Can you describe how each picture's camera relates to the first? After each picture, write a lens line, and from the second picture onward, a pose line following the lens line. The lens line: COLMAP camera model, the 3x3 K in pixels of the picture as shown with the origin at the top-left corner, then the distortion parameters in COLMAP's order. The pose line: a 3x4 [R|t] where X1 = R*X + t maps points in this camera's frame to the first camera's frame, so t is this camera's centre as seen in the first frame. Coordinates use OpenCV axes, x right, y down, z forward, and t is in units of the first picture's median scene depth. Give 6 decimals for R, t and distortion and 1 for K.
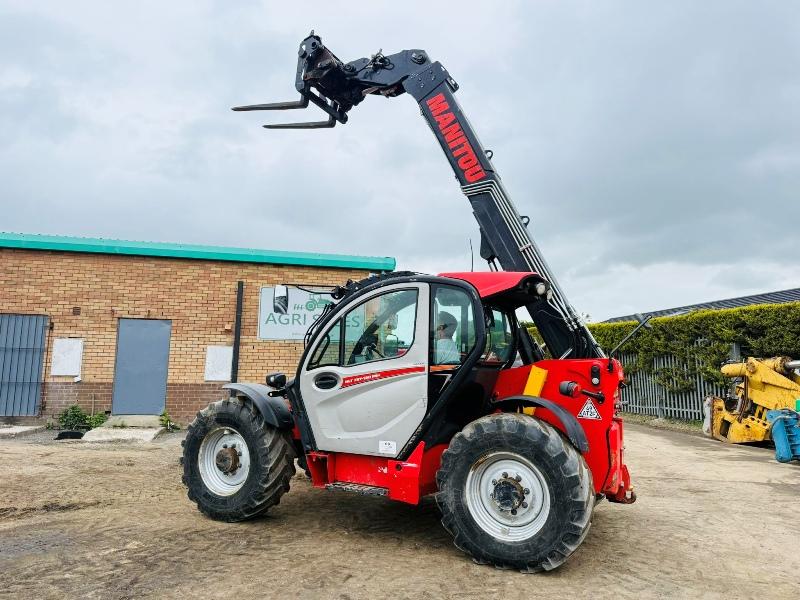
lens RADIAL K [[565.2, 0, 406.4], [0, 565.2, 300.0], [0, 0, 1]] dist [0.068348, -0.091475]
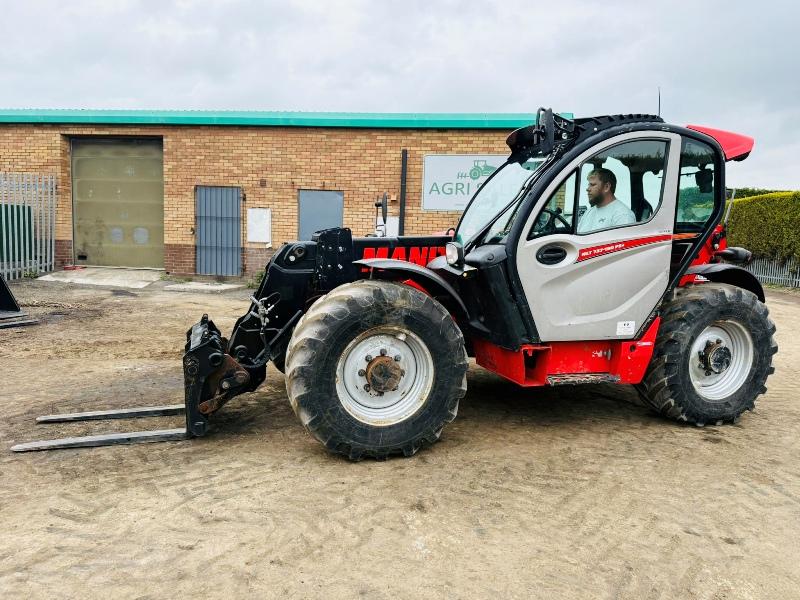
lens RADIAL K [[565.2, 0, 402.4], [0, 565.2, 308.2], [0, 0, 1]] dist [0.068348, -0.091475]
pose [[0.938066, 0.054789, -0.342097, 0.090548], [0.025982, 0.973511, 0.227161, 0.017800], [0.345481, -0.221980, 0.911794, 0.071029]]
